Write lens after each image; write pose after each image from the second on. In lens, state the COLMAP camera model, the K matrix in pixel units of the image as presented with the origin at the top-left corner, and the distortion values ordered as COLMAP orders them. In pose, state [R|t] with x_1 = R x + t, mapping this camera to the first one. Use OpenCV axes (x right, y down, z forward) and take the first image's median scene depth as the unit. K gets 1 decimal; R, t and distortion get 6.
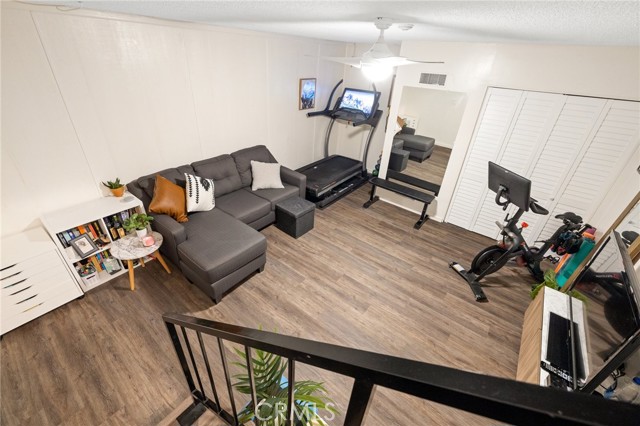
lens RADIAL K [[276.4, 0, 320.2], [0, 276.4, 214.0], [0, 0, 1]] dist [0.002553, -0.000055]
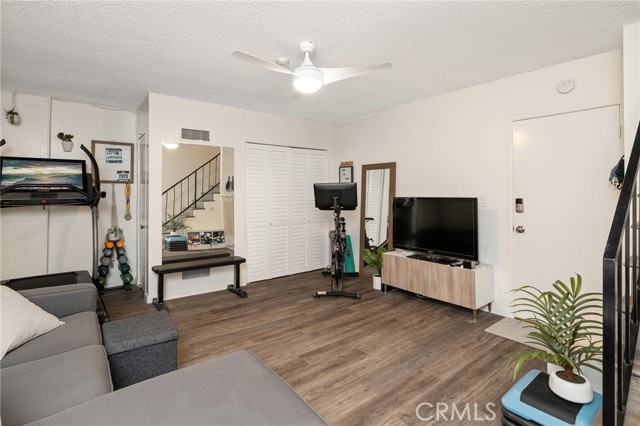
lens RADIAL K [[313.2, 0, 336.2], [0, 313.2, 190.1], [0, 0, 1]] dist [0.000782, 0.000093]
pose [[0.201973, -0.057797, 0.977684, -0.608033], [0.510949, 0.857860, -0.054840, -0.037490], [-0.835546, 0.510623, 0.202796, 0.564738]]
